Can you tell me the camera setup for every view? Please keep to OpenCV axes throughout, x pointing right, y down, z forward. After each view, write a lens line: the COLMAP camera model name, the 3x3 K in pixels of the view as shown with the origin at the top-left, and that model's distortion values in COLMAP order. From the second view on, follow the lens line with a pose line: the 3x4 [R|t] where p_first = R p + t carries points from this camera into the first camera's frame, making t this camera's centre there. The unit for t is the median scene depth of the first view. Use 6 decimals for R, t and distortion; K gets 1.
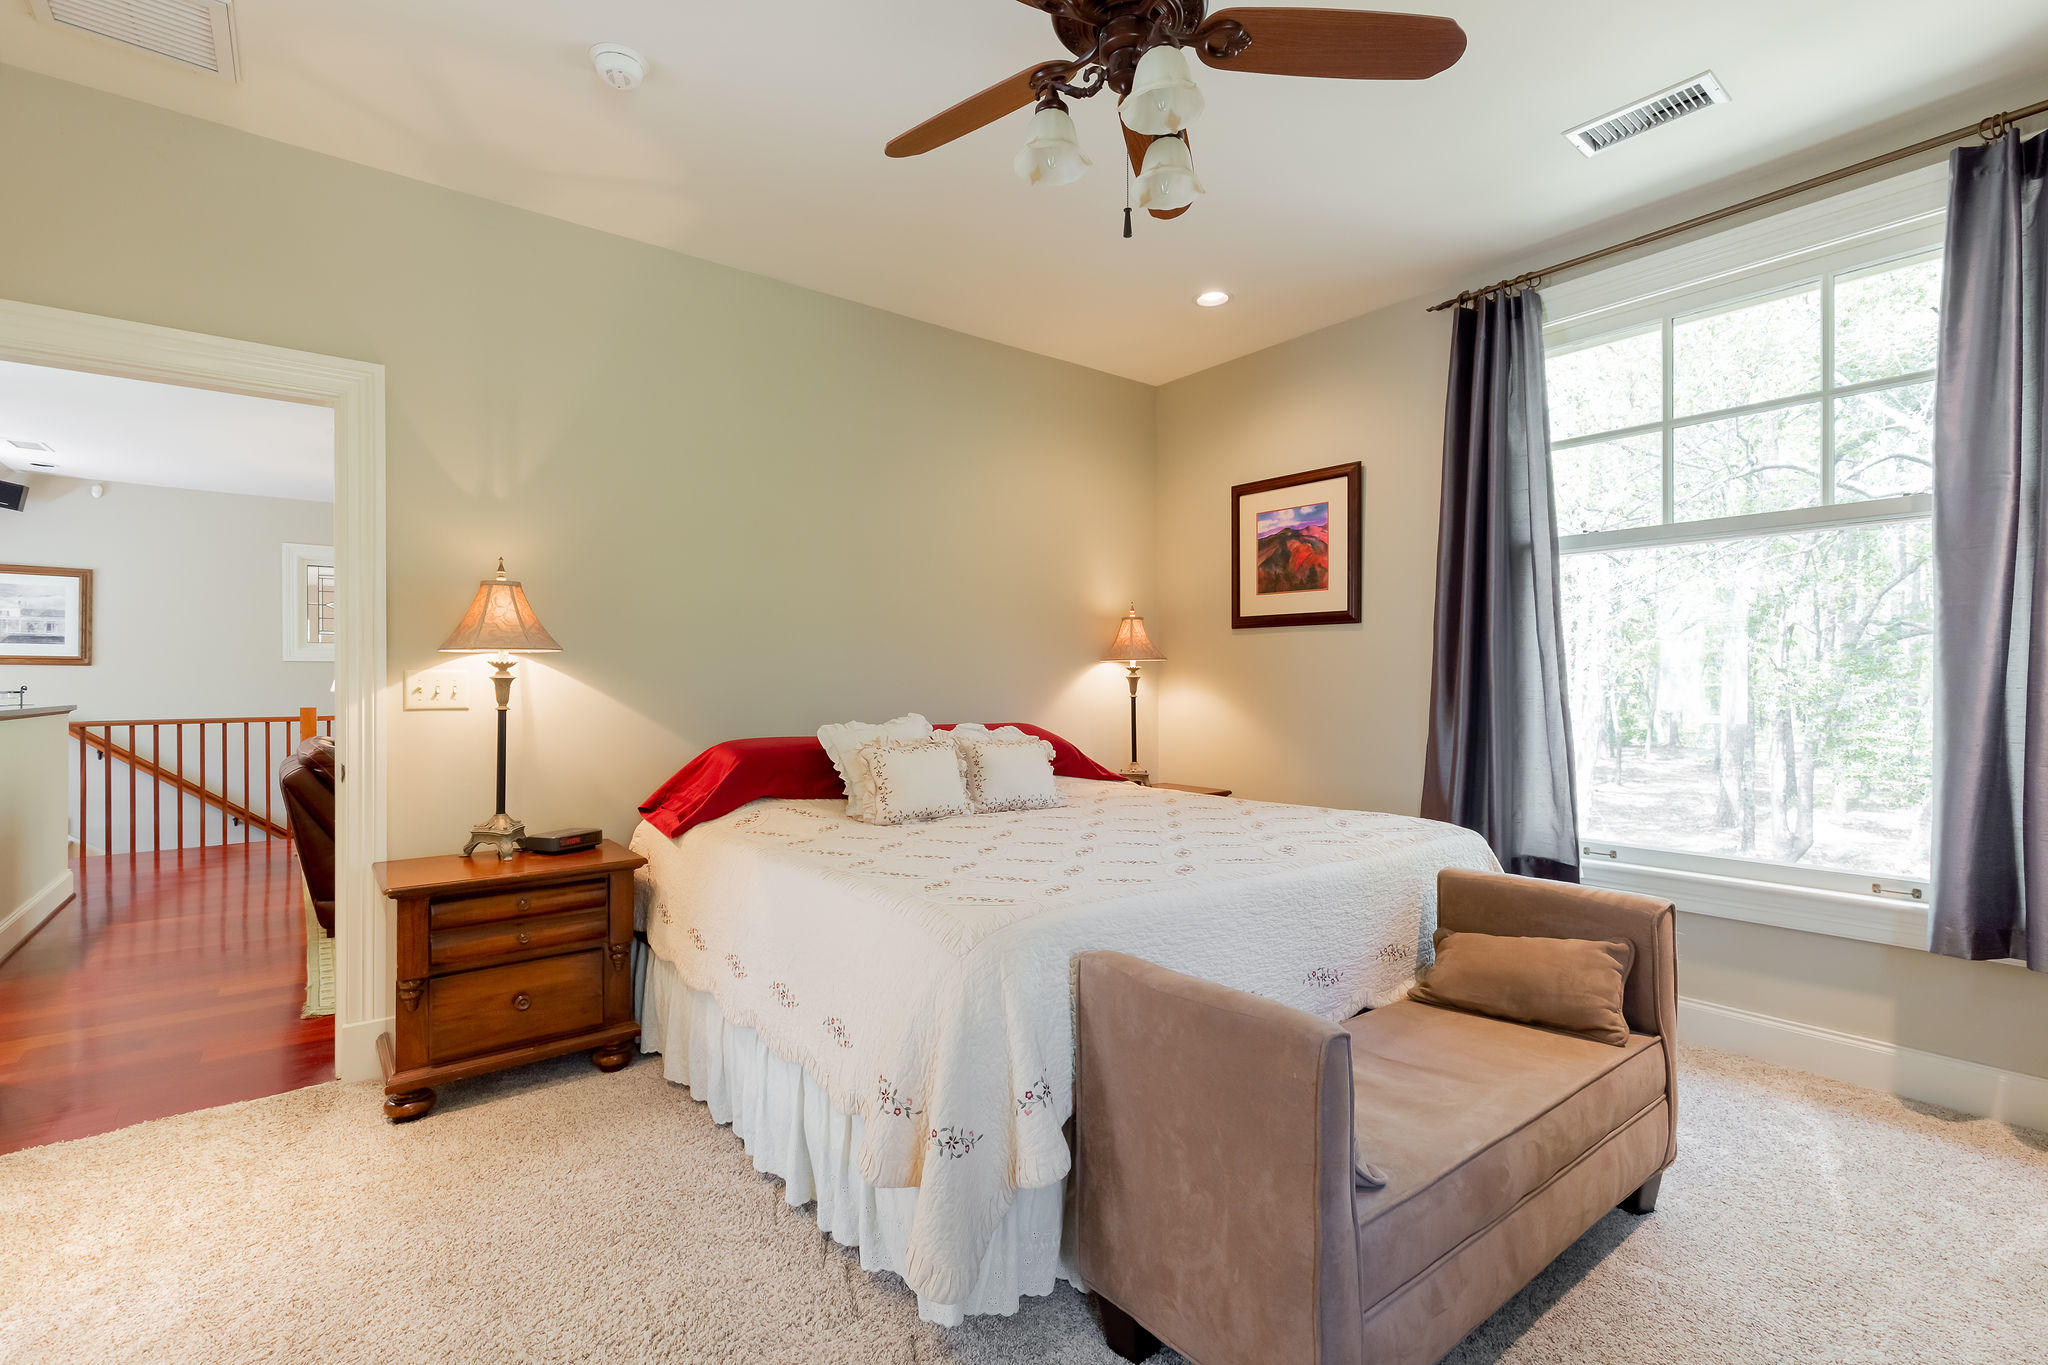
lens RADIAL K [[925.1, 0, 1013.1], [0, 925.1, 684.0], [0, 0, 1]] dist [0.004692, -0.000696]
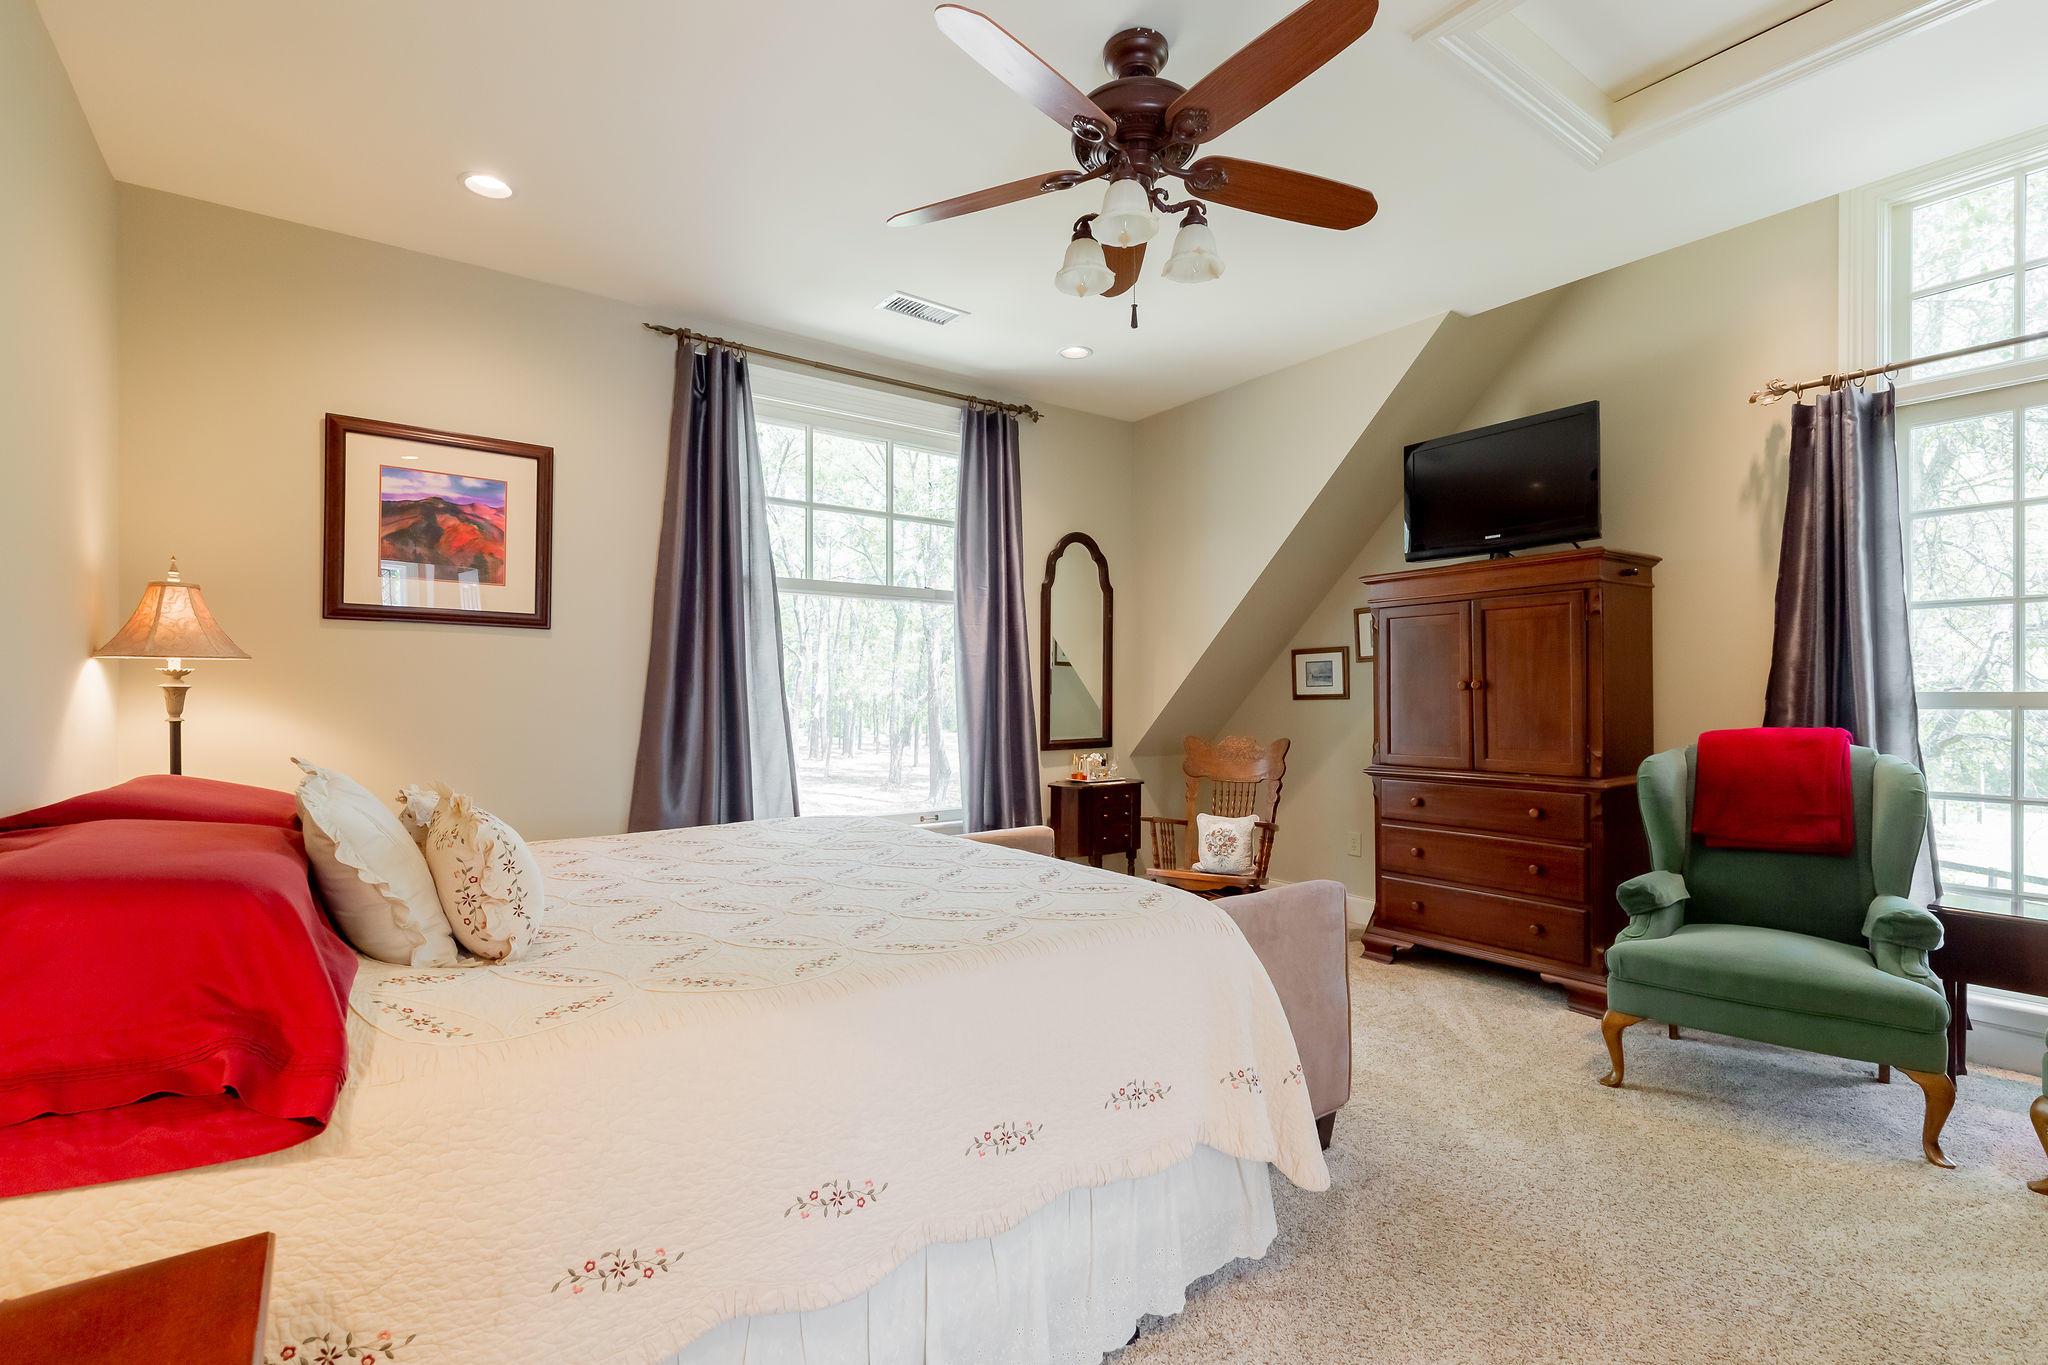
lens RADIAL K [[925.1, 0, 1024.2], [0, 925.1, 690.9], [0, 0, 1]] dist [0.004692, -0.000696]
pose [[0.024100, 0.005916, 0.999692, -0.488991], [0.001333, 0.999981, -0.005950, -0.001240], [-0.999709, 0.001476, 0.024092, 0.511932]]
